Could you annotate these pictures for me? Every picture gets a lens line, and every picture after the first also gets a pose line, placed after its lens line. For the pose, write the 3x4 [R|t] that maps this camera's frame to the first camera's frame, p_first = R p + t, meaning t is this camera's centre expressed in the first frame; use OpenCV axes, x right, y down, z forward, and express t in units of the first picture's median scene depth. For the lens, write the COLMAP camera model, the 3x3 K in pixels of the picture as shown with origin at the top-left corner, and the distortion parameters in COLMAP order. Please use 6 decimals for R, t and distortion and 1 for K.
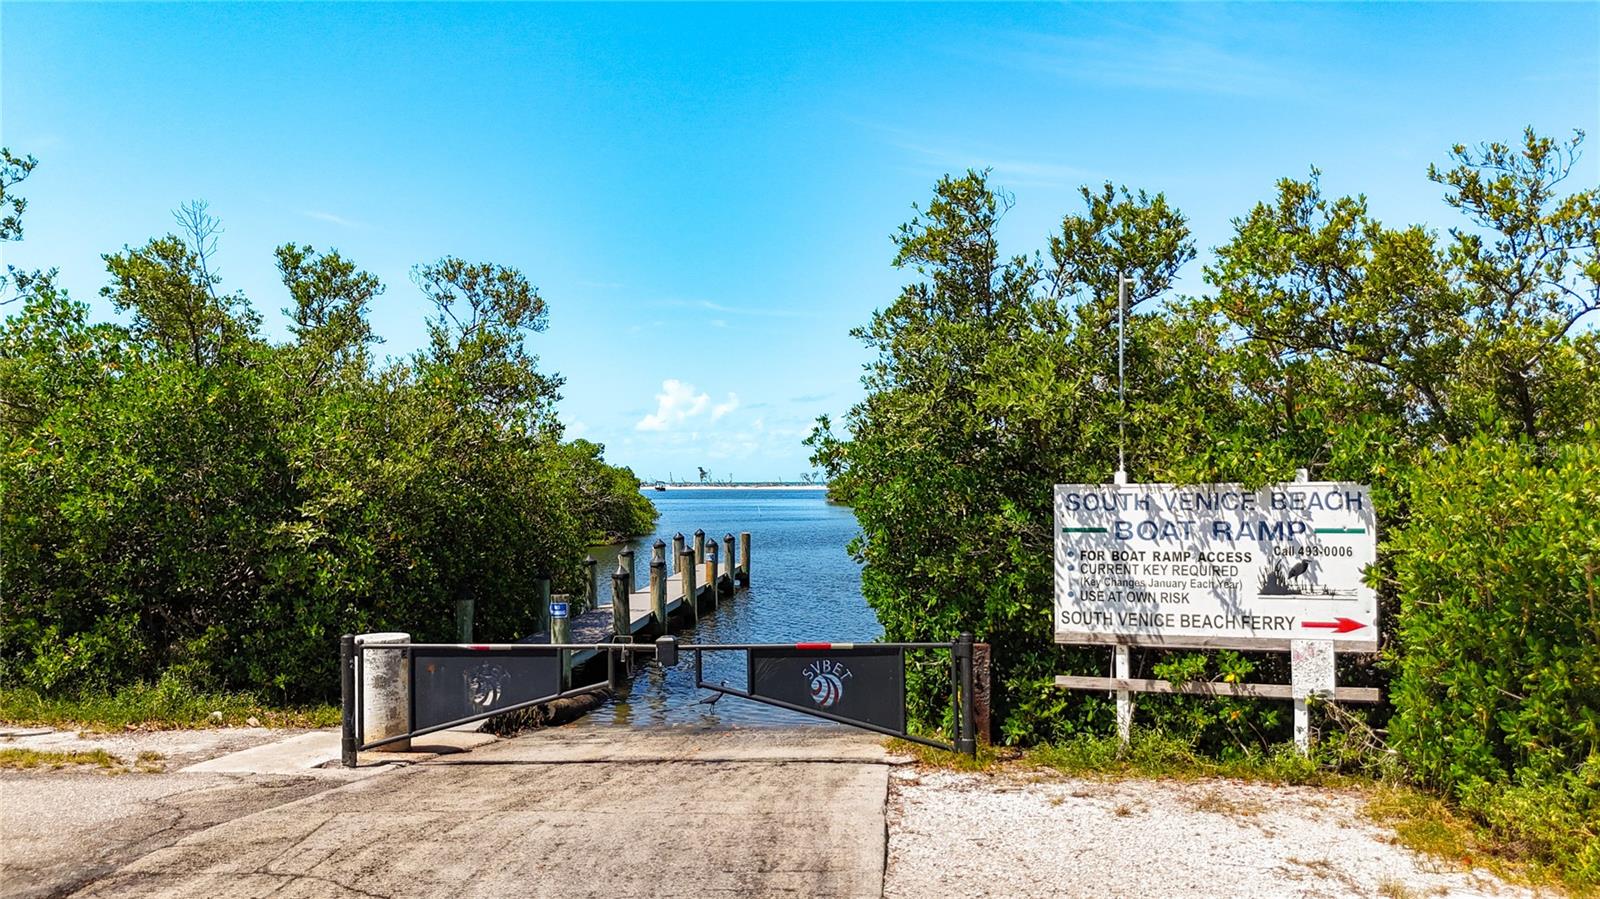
lens RADIAL K [[1167.0, 0, 841.1], [0, 1167.0, 451.9], [0, 0, 1]] dist [0.078286, -0.098602]
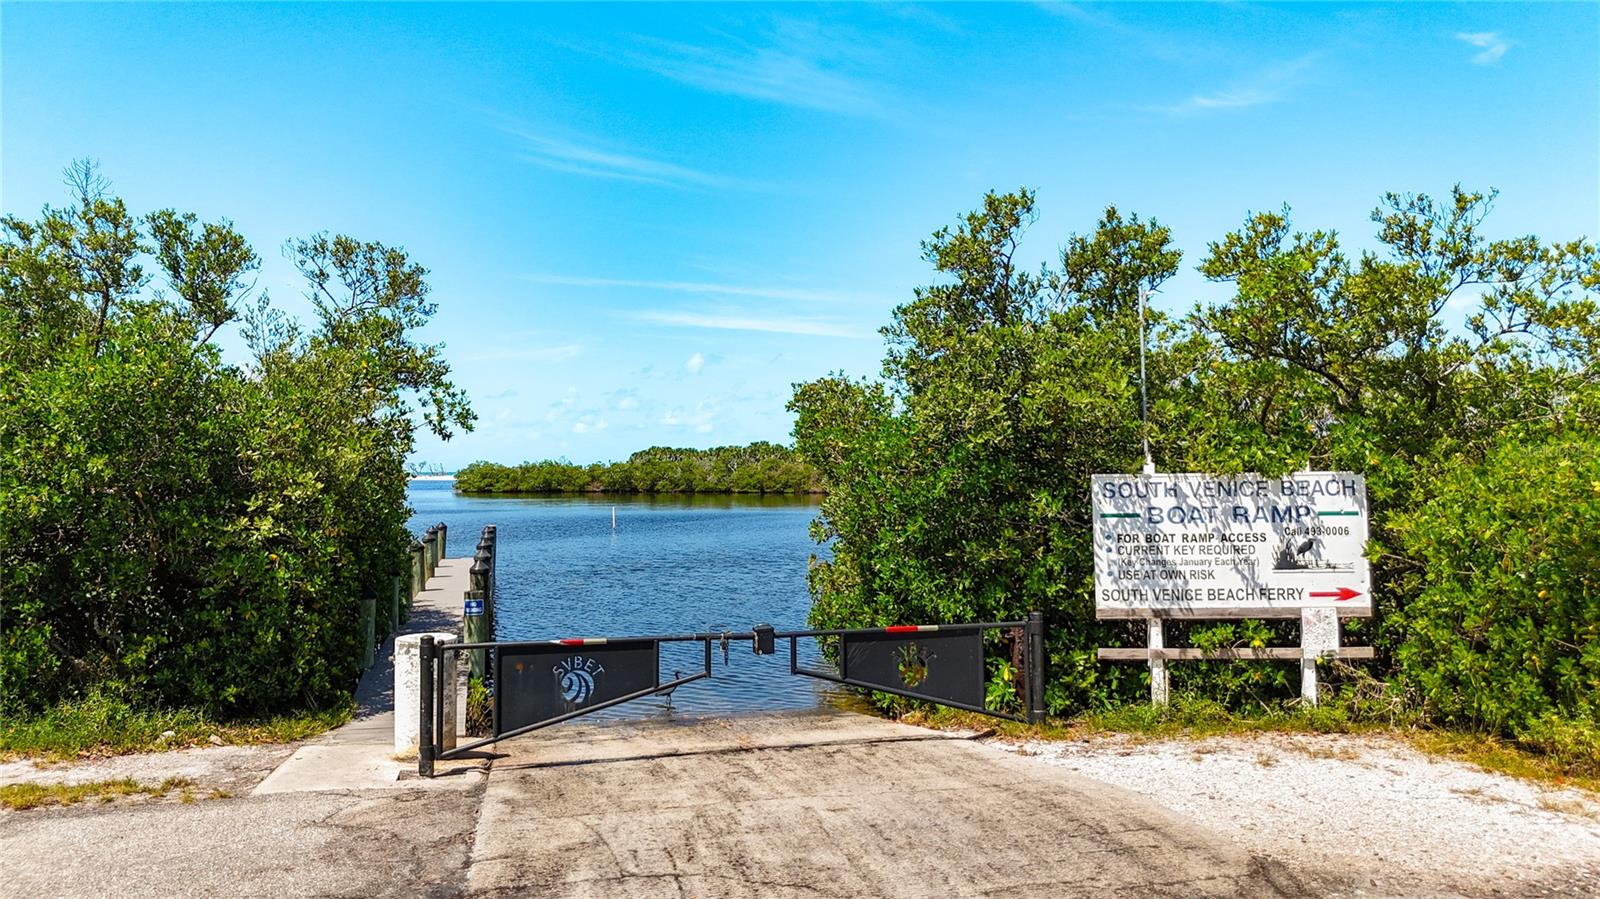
lens RADIAL K [[1158.7, 0, 831.2], [0, 1158.7, 403.0], [0, 0, 1]] dist [0.051889, -0.052058]
pose [[0.963492, 0.014686, 0.267335, -0.359295], [-0.005416, 0.999359, -0.035377, 0.000802], [-0.267684, 0.032637, 0.962954, 0.009640]]
